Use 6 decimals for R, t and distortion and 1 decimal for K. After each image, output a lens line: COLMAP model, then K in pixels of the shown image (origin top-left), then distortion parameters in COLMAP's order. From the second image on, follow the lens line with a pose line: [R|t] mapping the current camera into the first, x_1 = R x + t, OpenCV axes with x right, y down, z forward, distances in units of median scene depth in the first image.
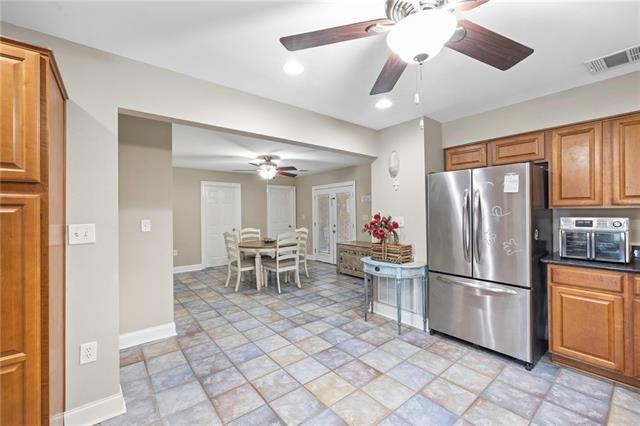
lens RADIAL K [[268.4, 0, 321.5], [0, 268.4, 211.1], [0, 0, 1]] dist [-0.000640, 0.000168]
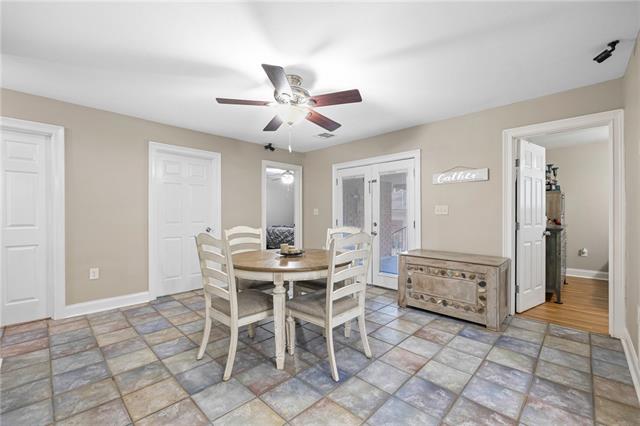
lens RADIAL K [[268.4, 0, 320.2], [0, 268.4, 214.6], [0, 0, 1]] dist [-0.000640, 0.000168]
pose [[0.993119, 0.011177, 0.116577, -0.210257], [-0.011722, 0.999923, 0.003990, 0.042050], [-0.116523, -0.005329, 0.993174, 0.532321]]
